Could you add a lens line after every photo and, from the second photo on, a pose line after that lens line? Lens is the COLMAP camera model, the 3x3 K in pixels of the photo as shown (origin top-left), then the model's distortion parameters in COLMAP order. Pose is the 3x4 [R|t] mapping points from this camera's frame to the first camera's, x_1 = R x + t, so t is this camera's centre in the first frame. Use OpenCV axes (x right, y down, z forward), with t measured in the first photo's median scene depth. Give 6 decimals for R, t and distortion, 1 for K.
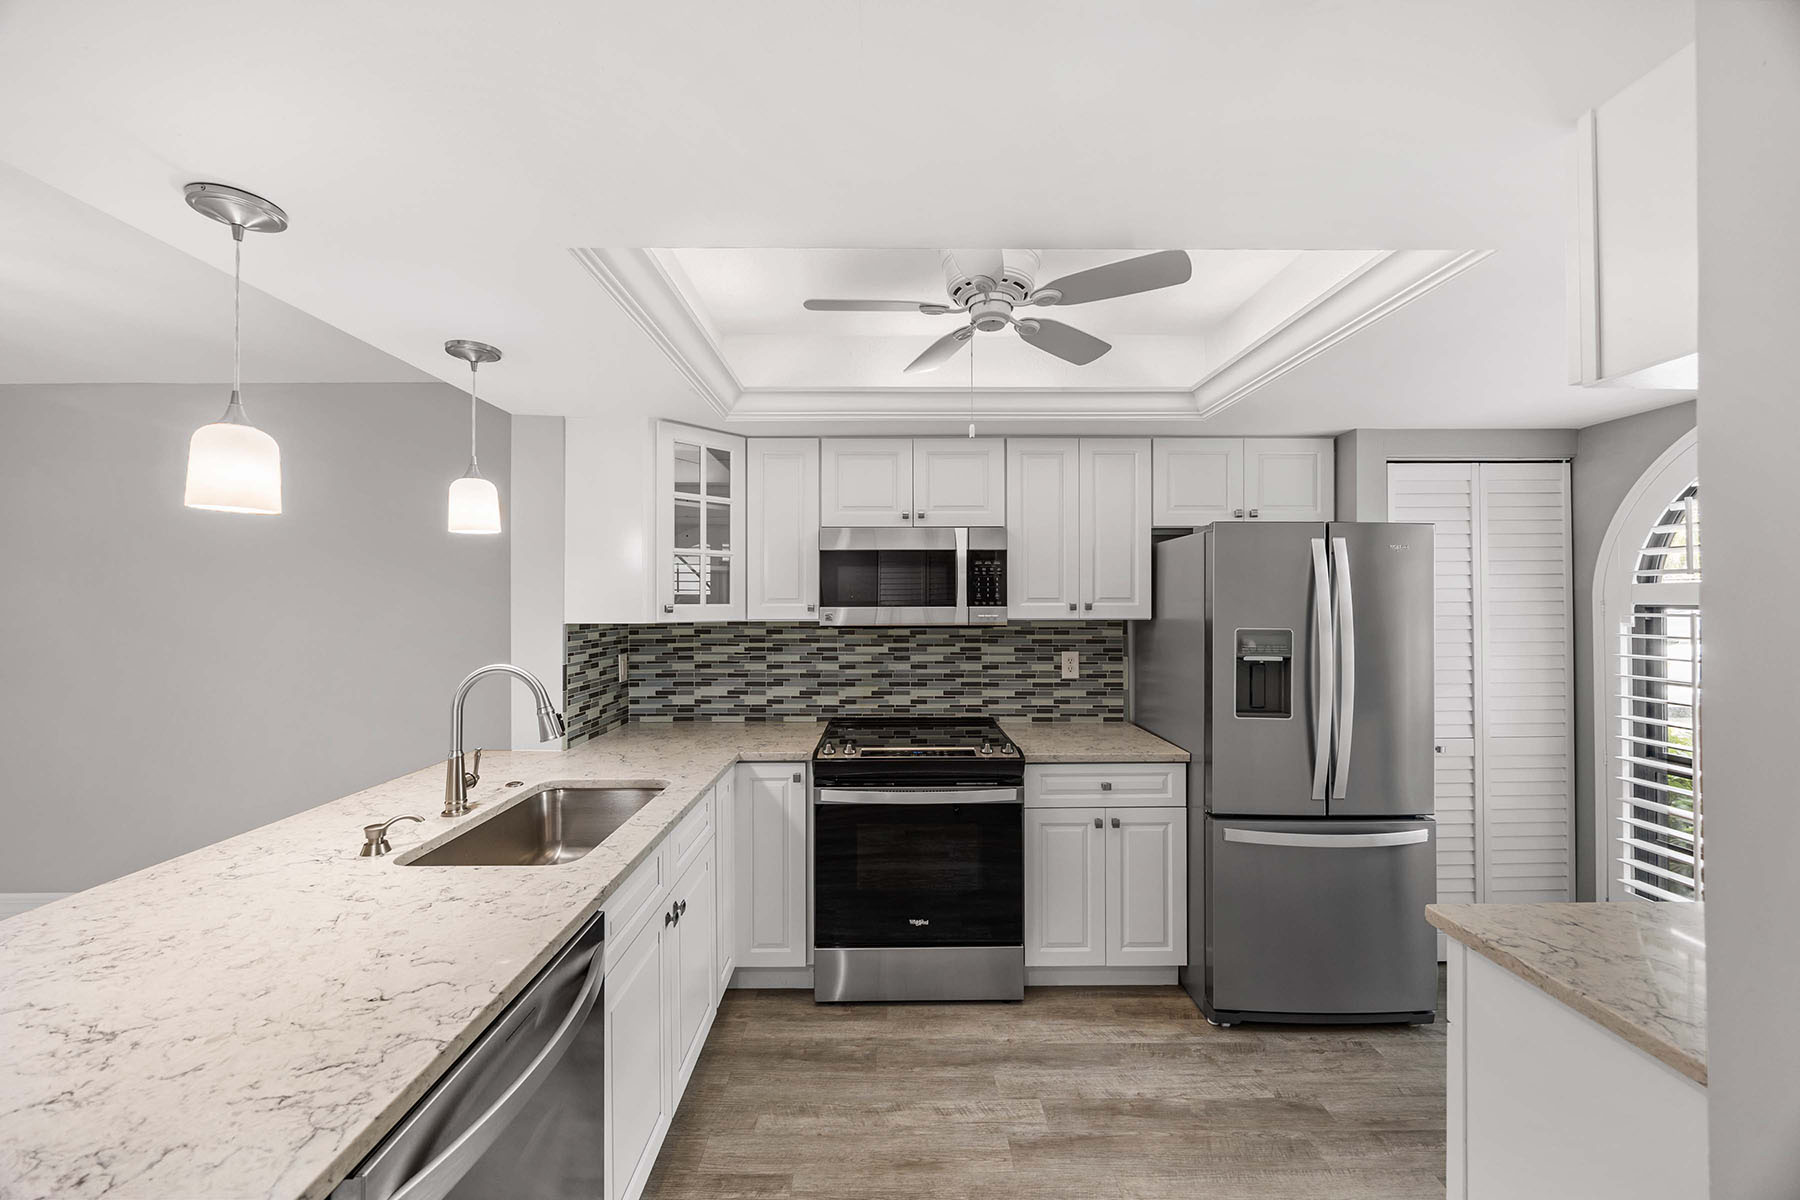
lens RADIAL K [[683.8, 0, 900.0], [0, 683.8, 599.2], [0, 0, 1]] dist [-0.004348, 0.000514]
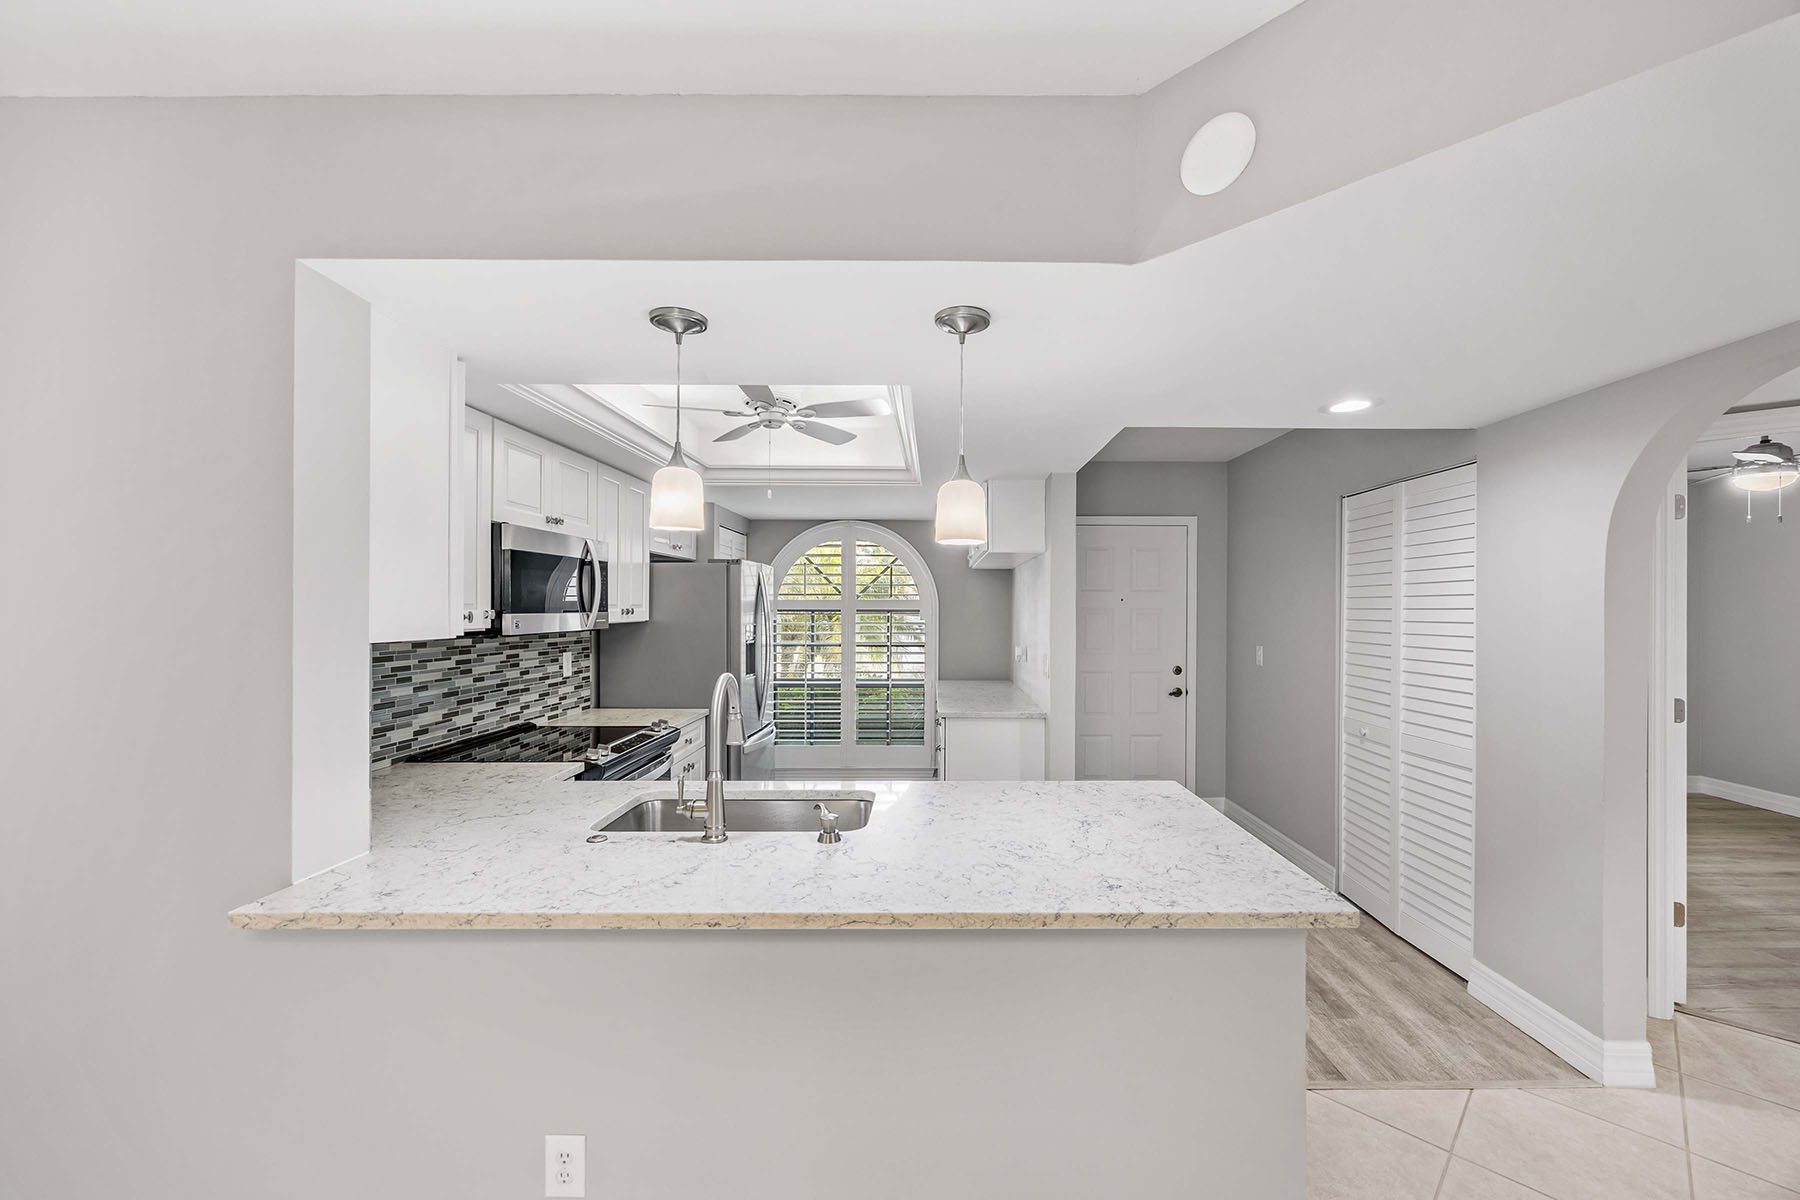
lens RADIAL K [[698.3, 0, 935.3], [0, 698.3, 613.9], [0, 0, 1]] dist [0.004243, -0.000198]
pose [[0.011016, -0.007926, 0.999908, -1.076028], [-0.008862, 0.999929, 0.008023, -0.000957], [-0.999900, -0.008949, 0.010945, 0.469387]]
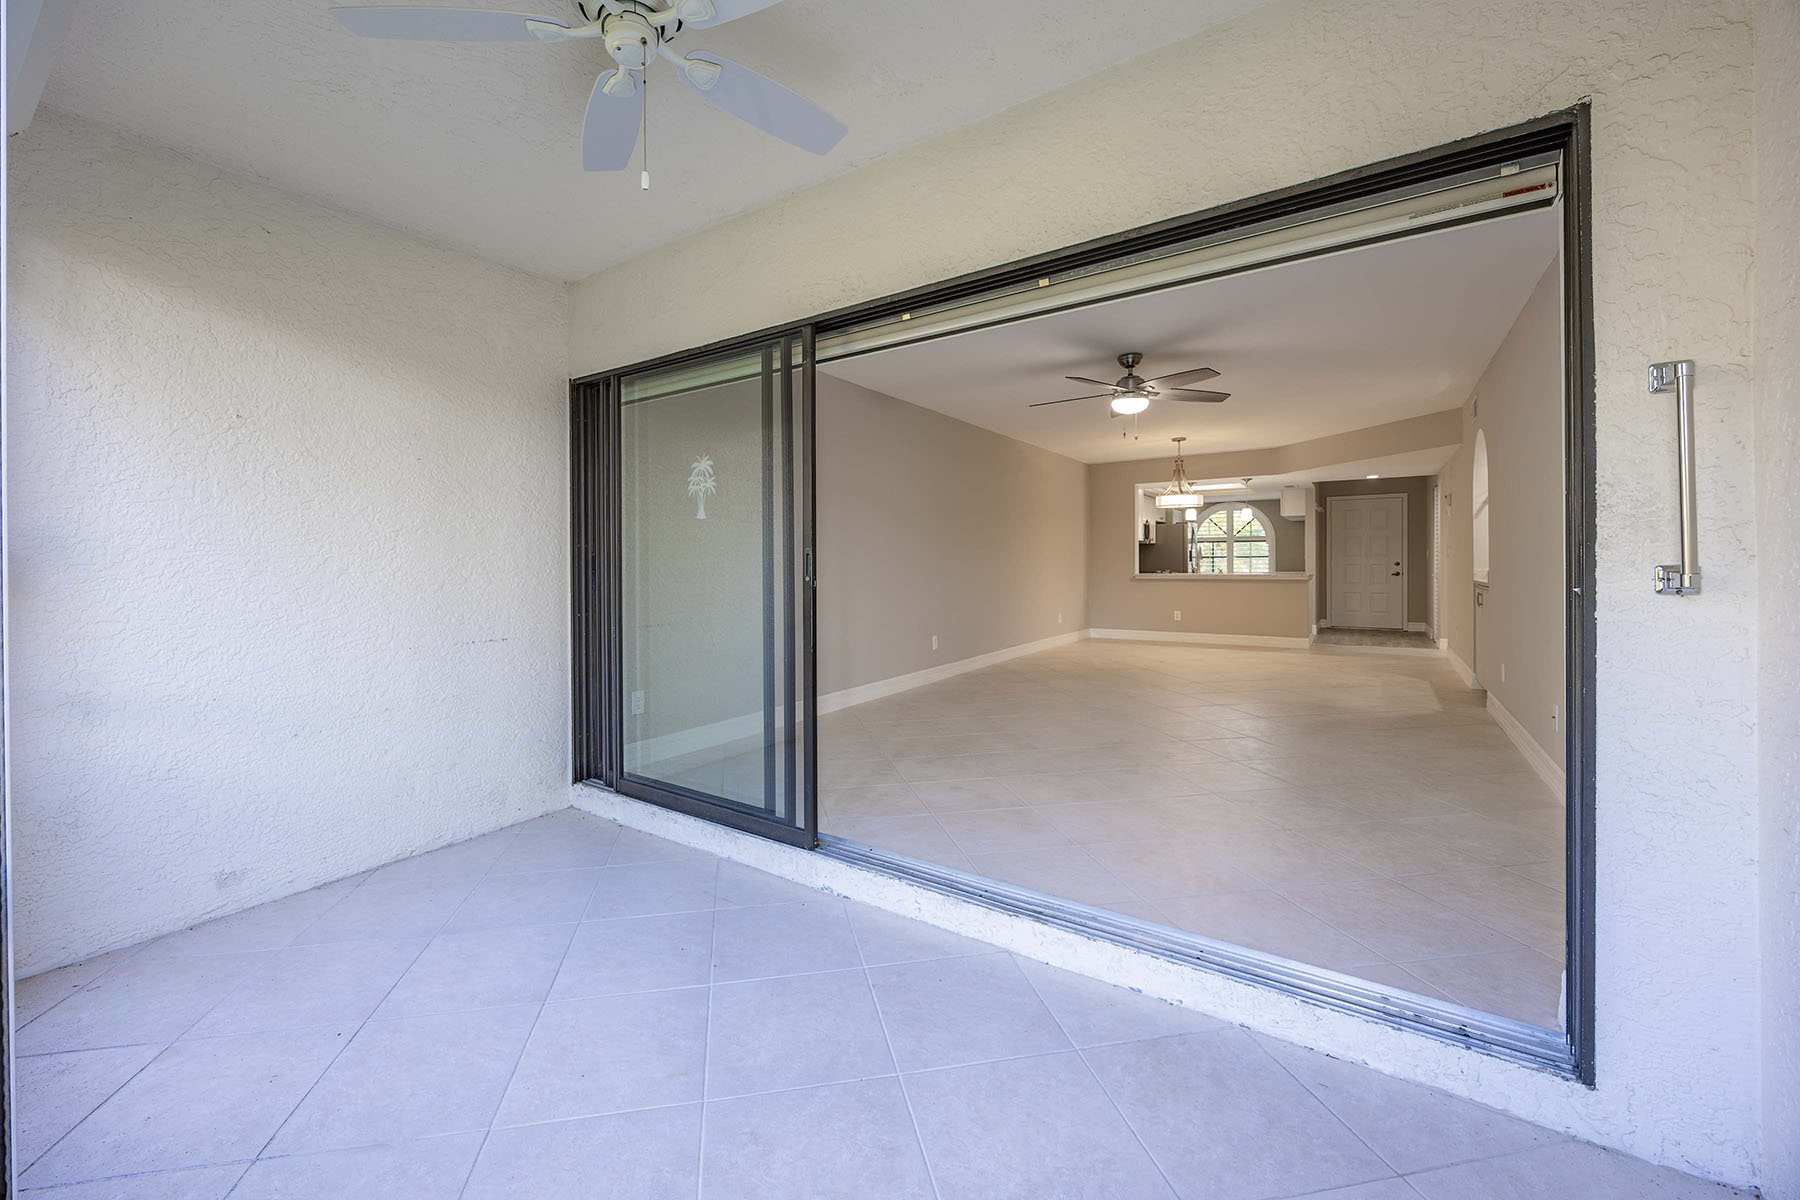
lens RADIAL K [[683.8, 0, 890.4], [0, 683.8, 567.8], [0, 0, 1]] dist [-0.004348, 0.000514]
pose [[0.588521, -0.010339, 0.808416, -4.195800], [0.000540, 0.999923, 0.012395, 0.133050], [-0.808482, -0.006858, 0.588481, -0.122117]]
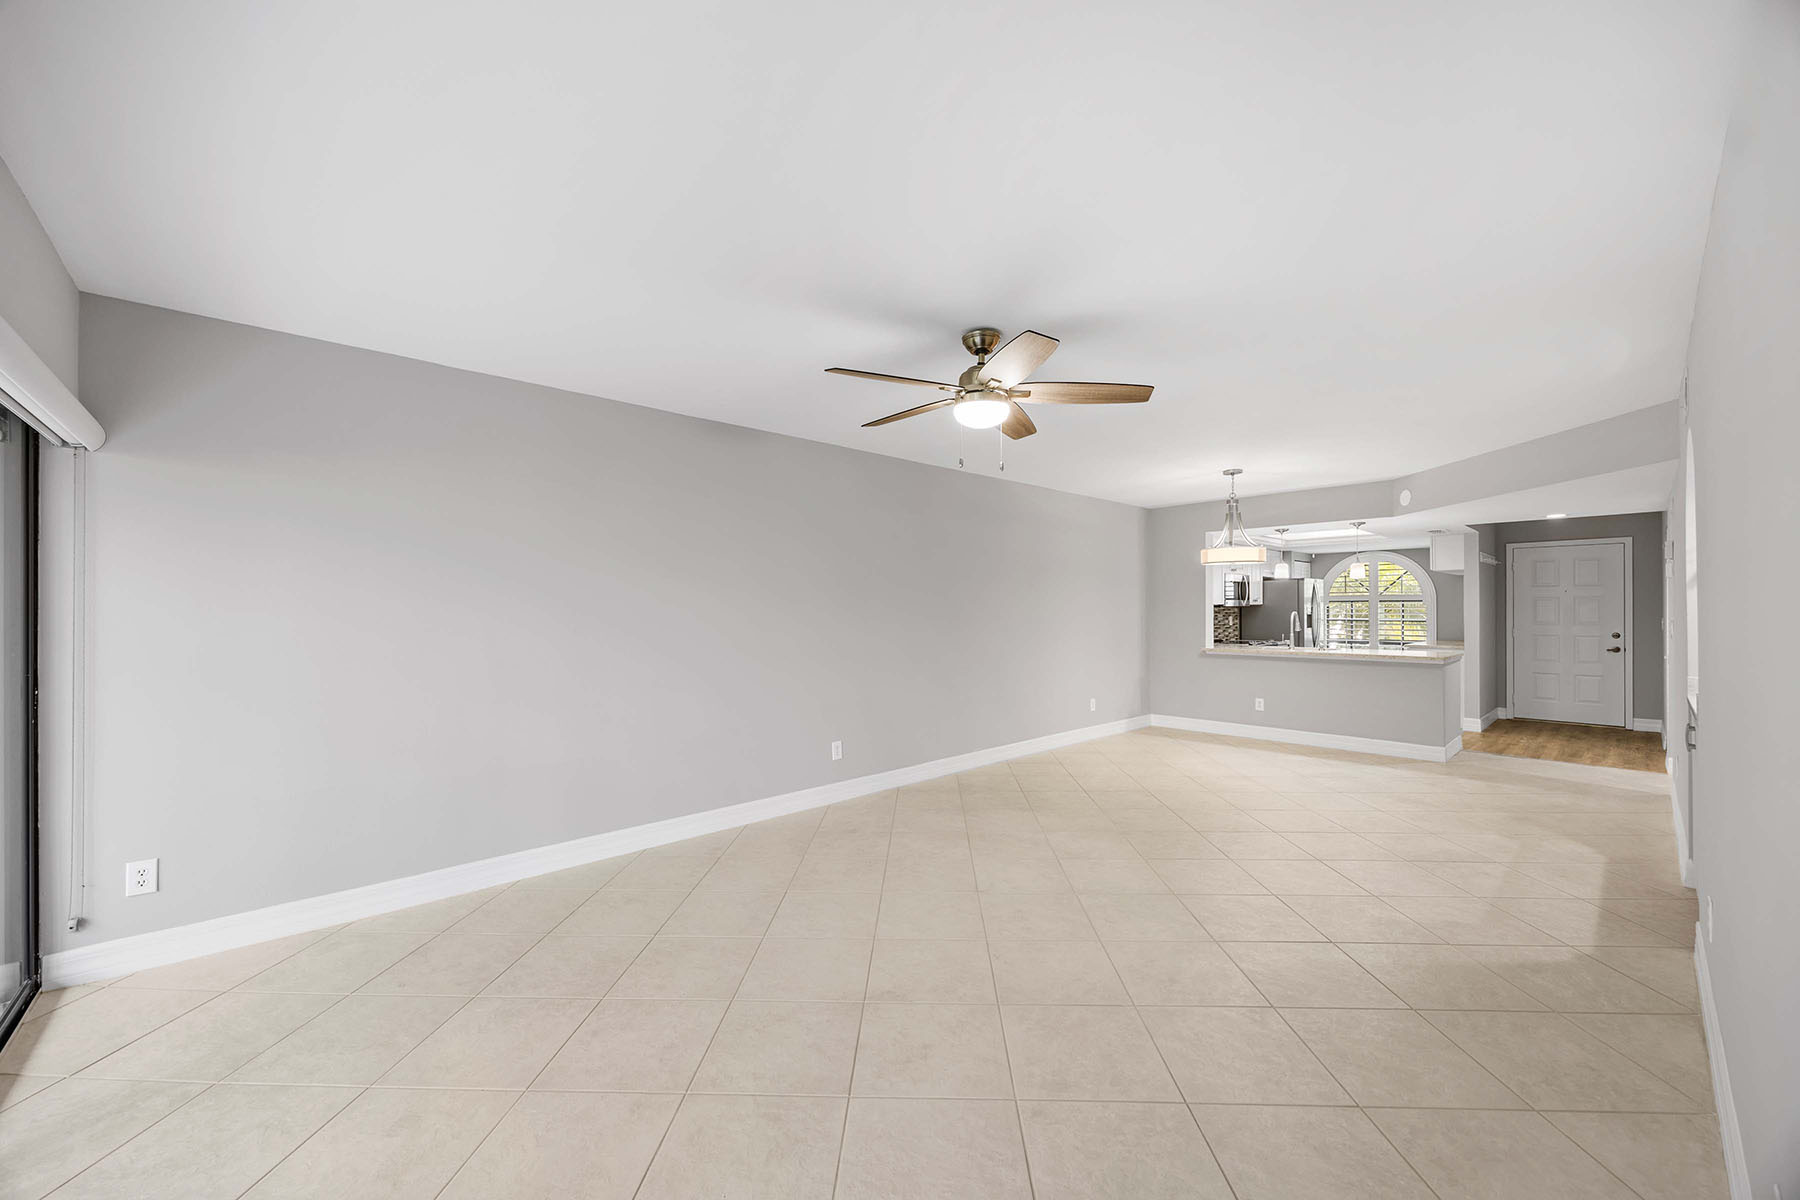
lens RADIAL K [[683.8, 0, 903.9], [0, 683.8, 610.0], [0, 0, 1]] dist [-0.004348, 0.000514]
pose [[0.741627, 0.001440, 0.670811, -3.353626], [-0.002729, 0.999996, 0.000870, 0.059038], [-0.670807, -0.002476, 0.741628, -0.285586]]
